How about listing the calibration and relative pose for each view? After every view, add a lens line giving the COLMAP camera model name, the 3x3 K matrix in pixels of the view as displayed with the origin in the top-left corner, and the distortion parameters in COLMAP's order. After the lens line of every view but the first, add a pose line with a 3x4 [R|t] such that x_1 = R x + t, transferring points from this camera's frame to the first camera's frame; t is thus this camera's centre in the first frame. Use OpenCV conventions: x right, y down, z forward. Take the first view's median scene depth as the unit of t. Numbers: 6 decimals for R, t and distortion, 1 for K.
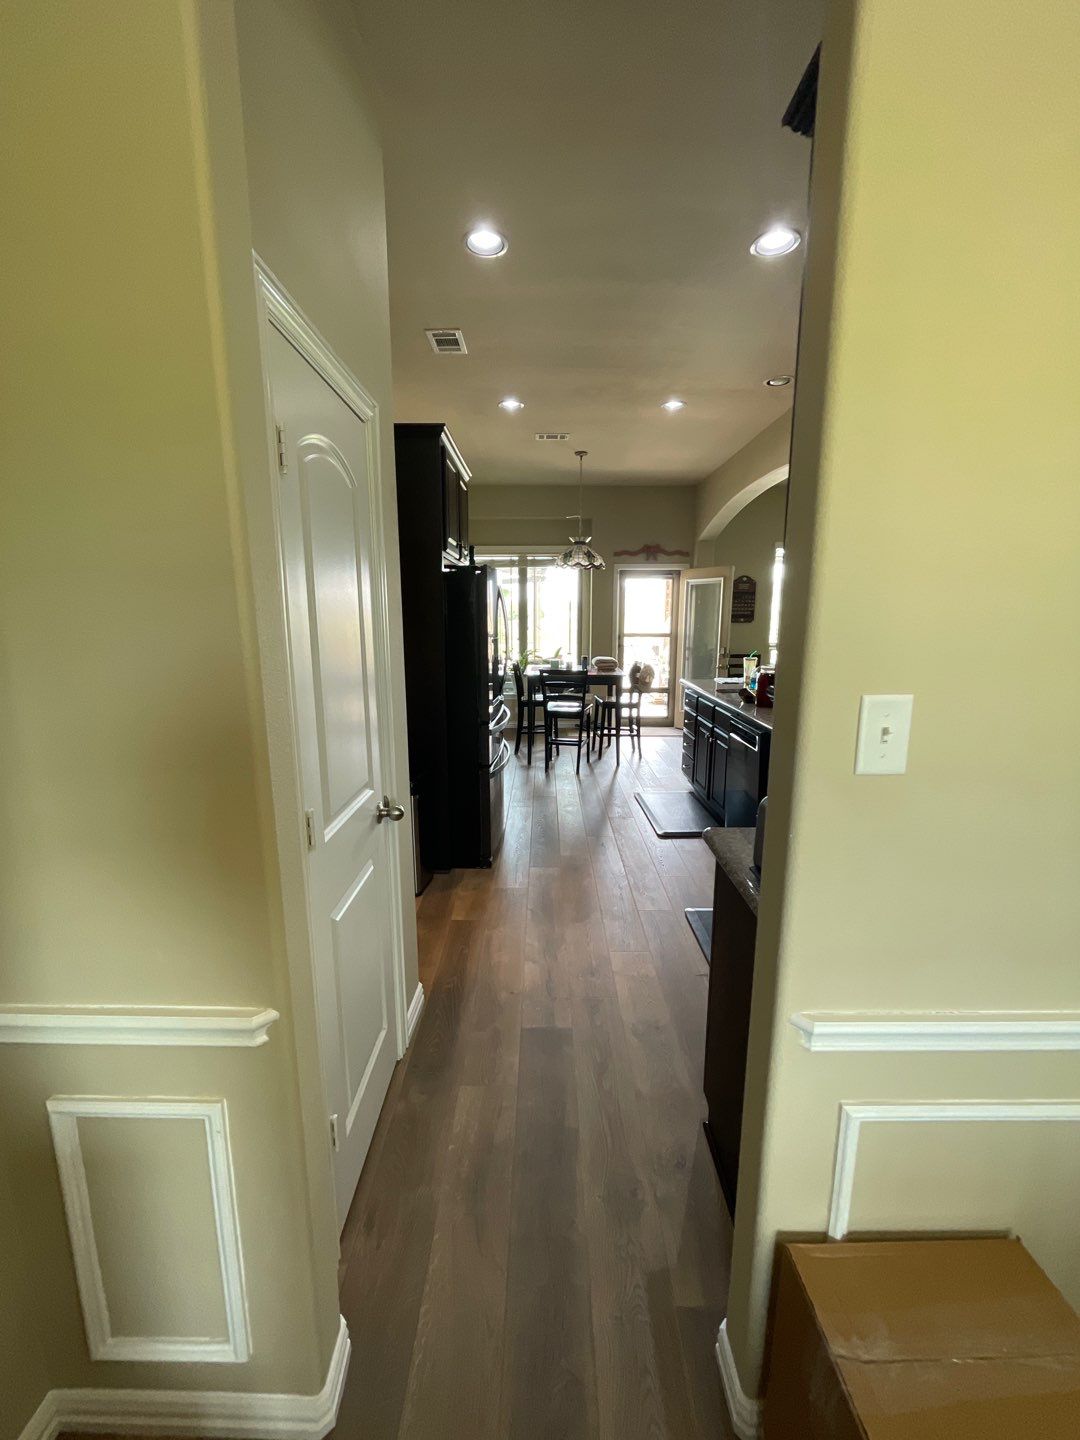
lens RADIAL K [[585.7, 0, 538.3], [0, 585.7, 725.3], [0, 0, 1]] dist [-0.003375, -0.000171]
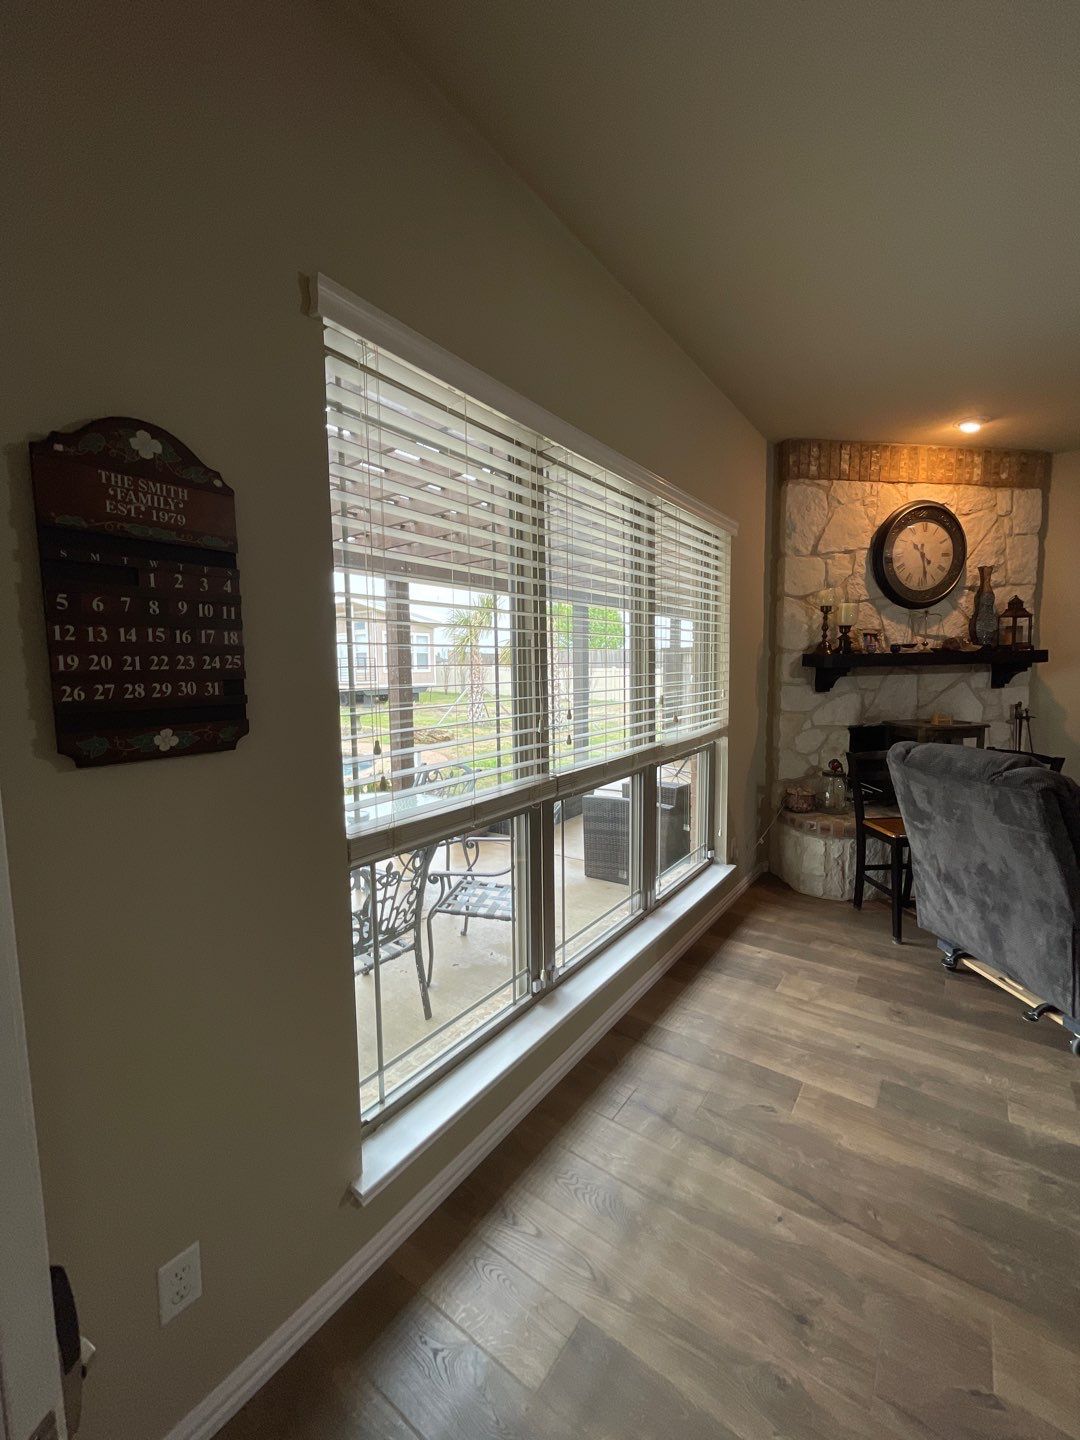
lens RADIAL K [[585.7, 0, 544.6], [0, 585.7, 726.8], [0, 0, 1]] dist [-0.003375, -0.000171]
pose [[0.576519, -0.086655, 0.812476, 0.351627], [0.166223, 0.986005, -0.012786, -0.203912], [-0.799998, 0.142423, 0.582855, 1.036269]]
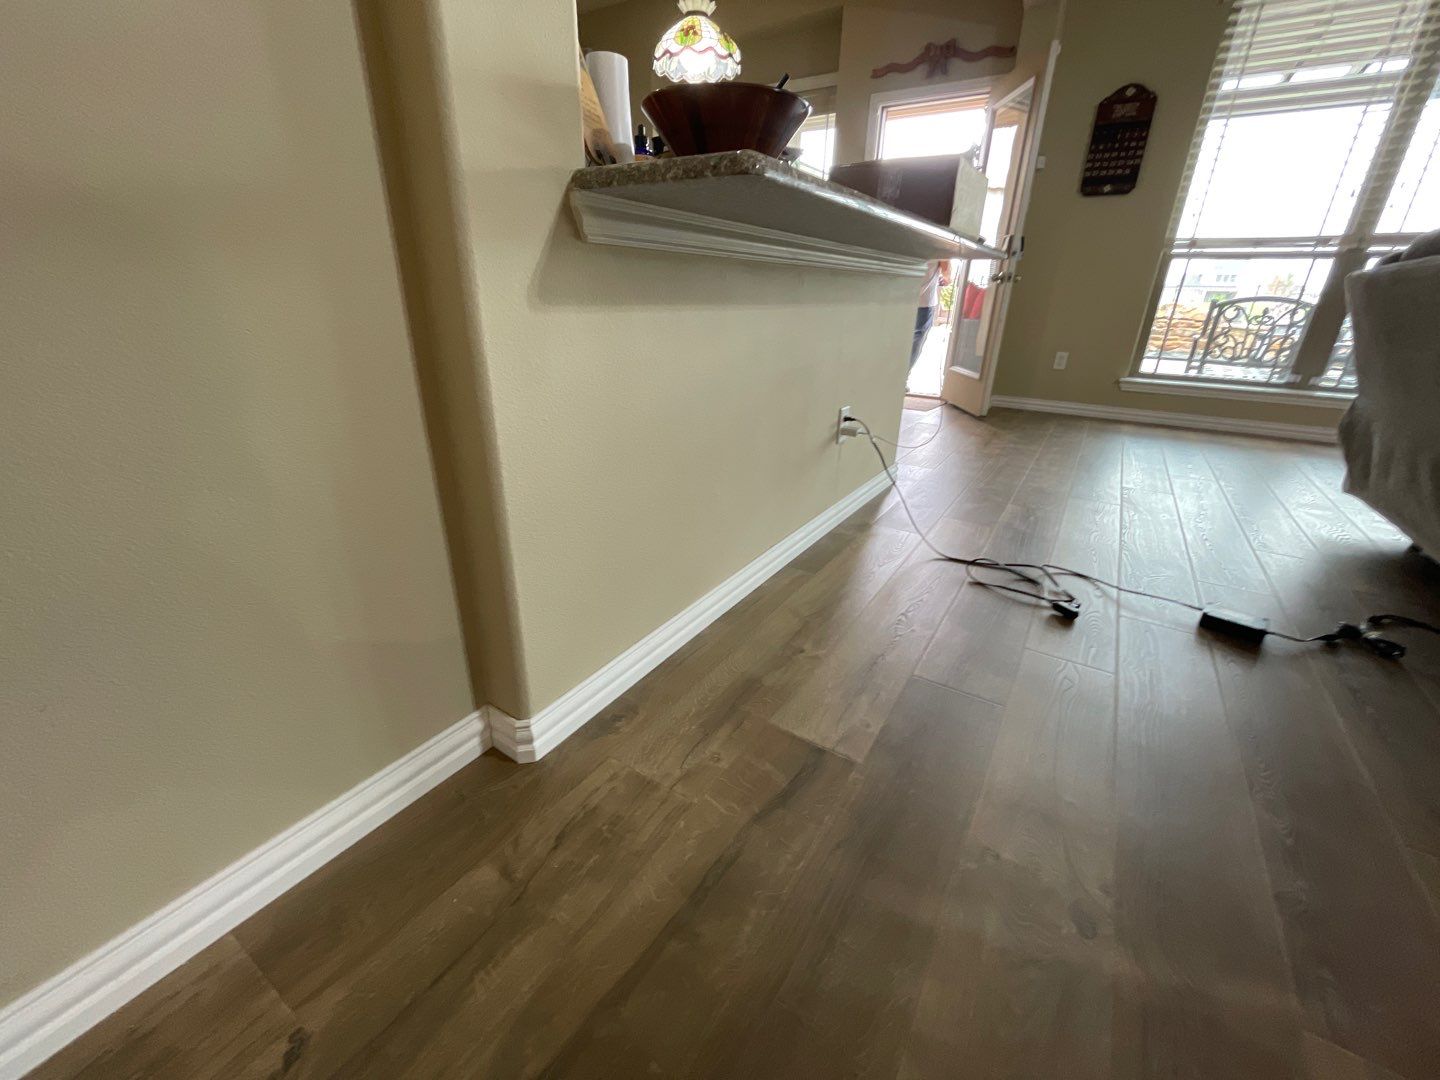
lens RADIAL K [[585.7, 0, 722.5], [0, 585.7, 539.9], [0, 0, 1]] dist [-0.003375, -0.000171]
pose [[0.845539, 0.223589, -0.484843, 0.465032], [-0.120598, 0.964602, 0.234518, 0.039186], [0.520116, -0.139823, 0.842573, 0.449862]]
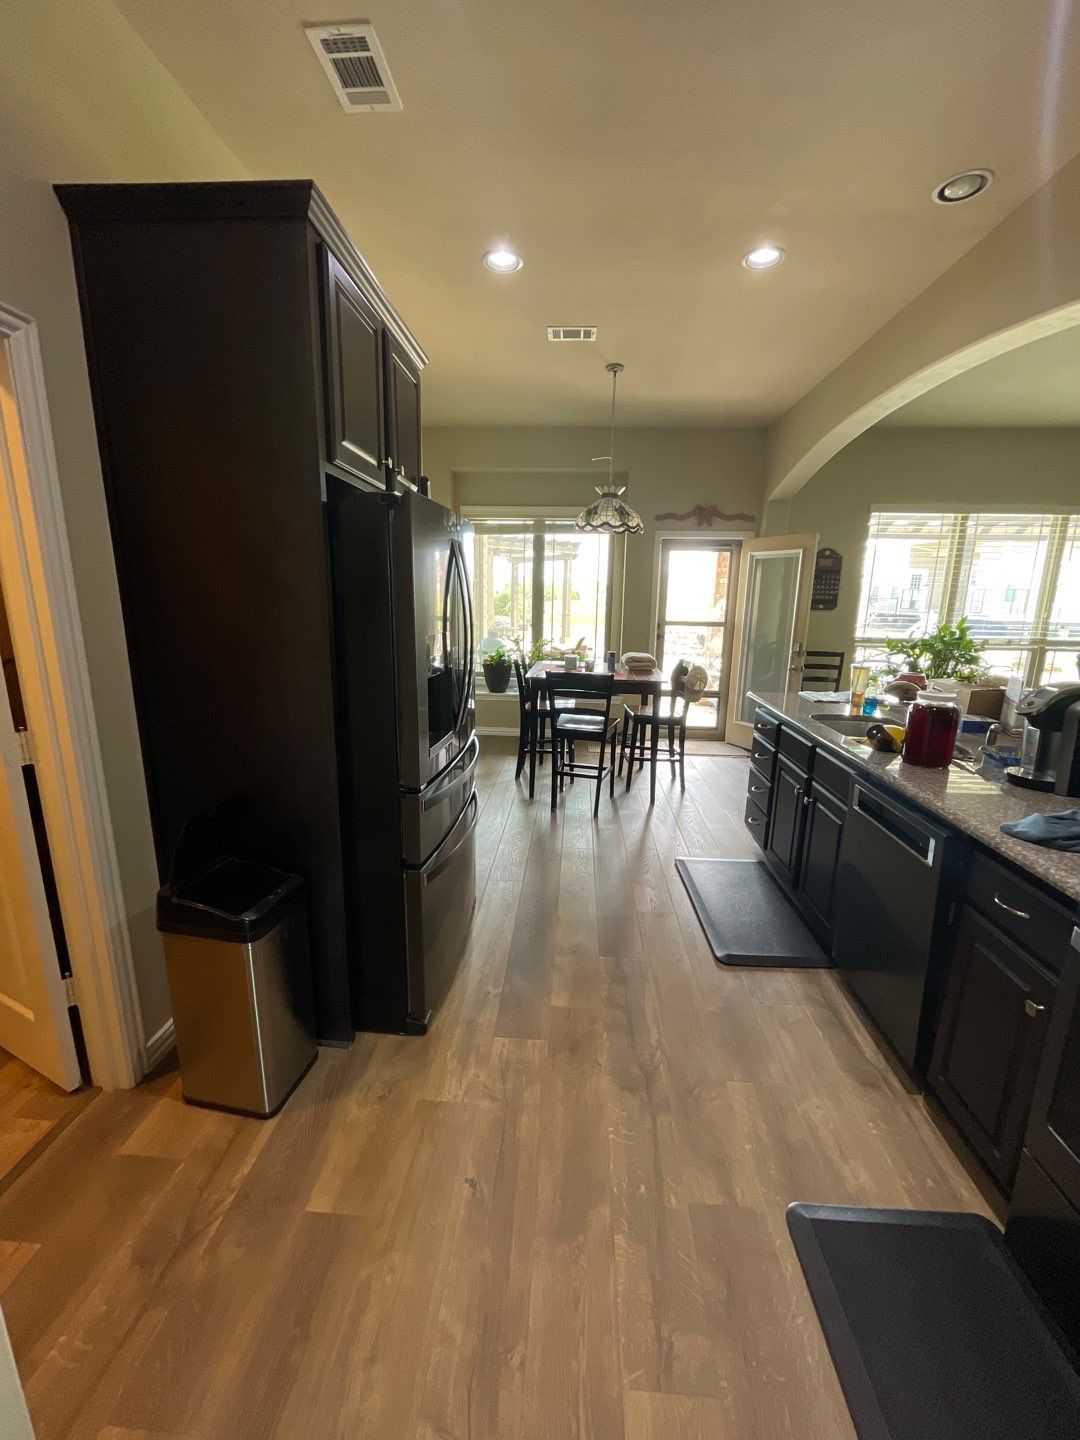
lens RADIAL K [[585.7, 0, 539.7], [0, 585.7, 722.5], [0, 0, 1]] dist [-0.003375, -0.000171]
pose [[0.998169, 0.030202, -0.052397, 0.029923], [-0.028824, 0.999224, 0.026859, -0.046566], [0.053168, -0.025299, 0.998265, 0.257201]]
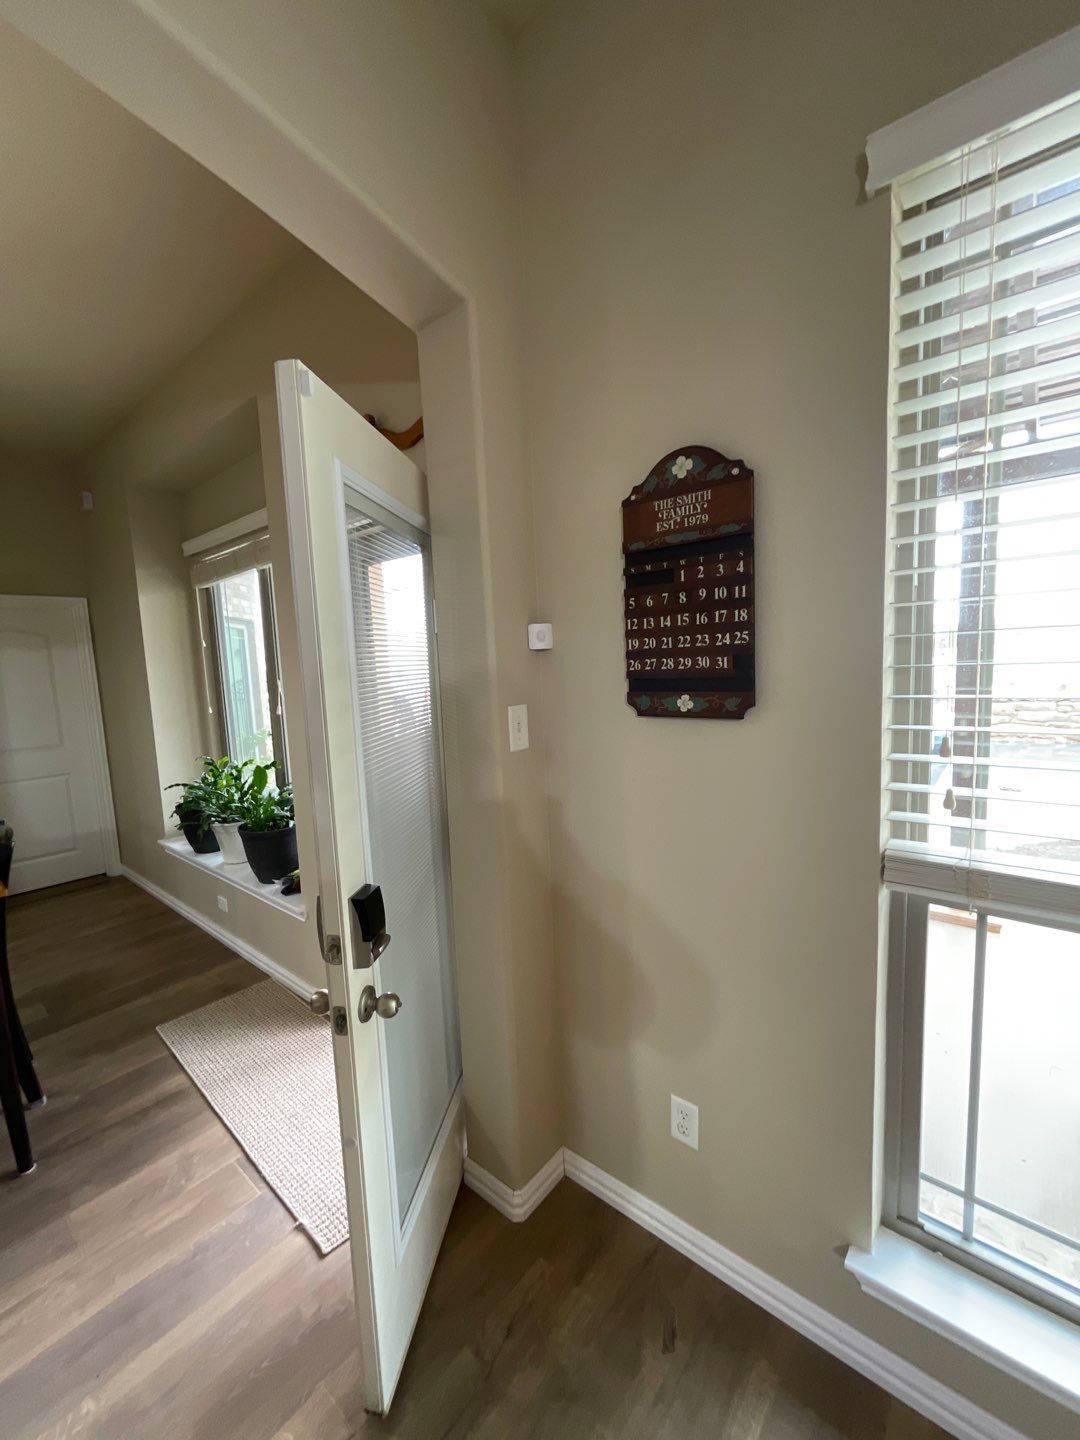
lens RADIAL K [[585.7, 0, 533.6], [0, 585.7, 718.9], [0, 0, 1]] dist [-0.003375, -0.000171]
pose [[0.768543, 0.034236, -0.638882, 0.521658], [-0.073497, 0.996681, -0.035004, -0.203473], [0.635563, 0.073858, 0.768508, 1.025723]]
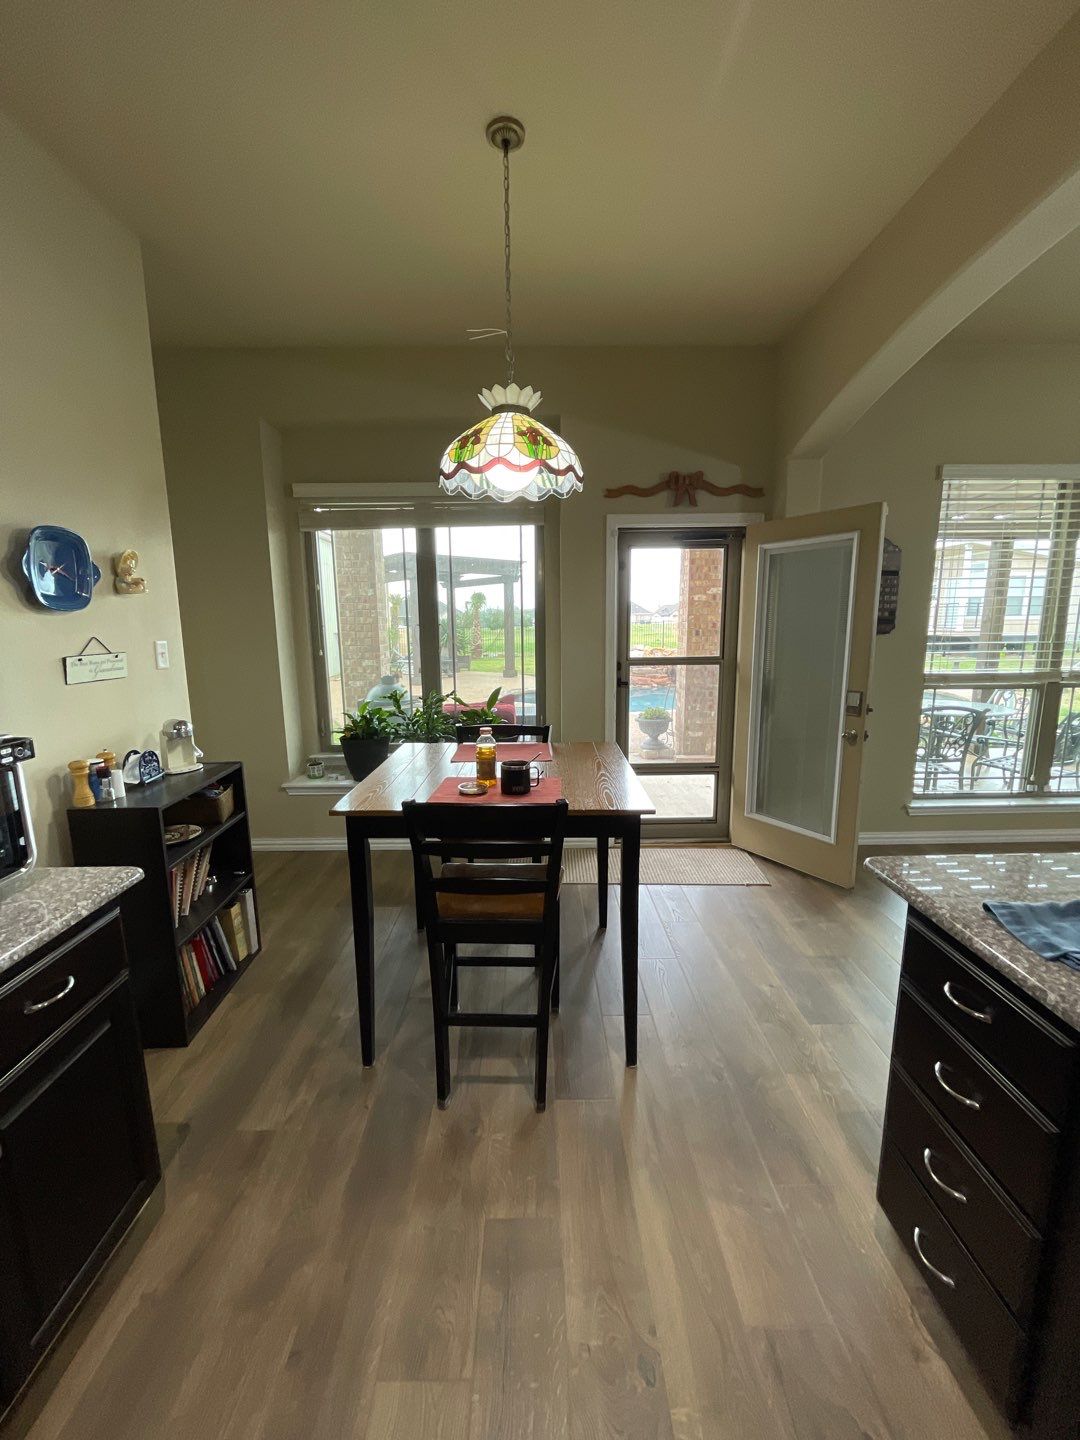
lens RADIAL K [[585.7, 0, 539.8], [0, 585.7, 723.8], [0, 0, 1]] dist [-0.003375, -0.000171]
pose [[0.999767, -0.013908, 0.016479, 0.077602], [0.014175, 0.999768, -0.016201, -0.118354], [-0.016250, 0.016431, 0.999733, 0.636039]]
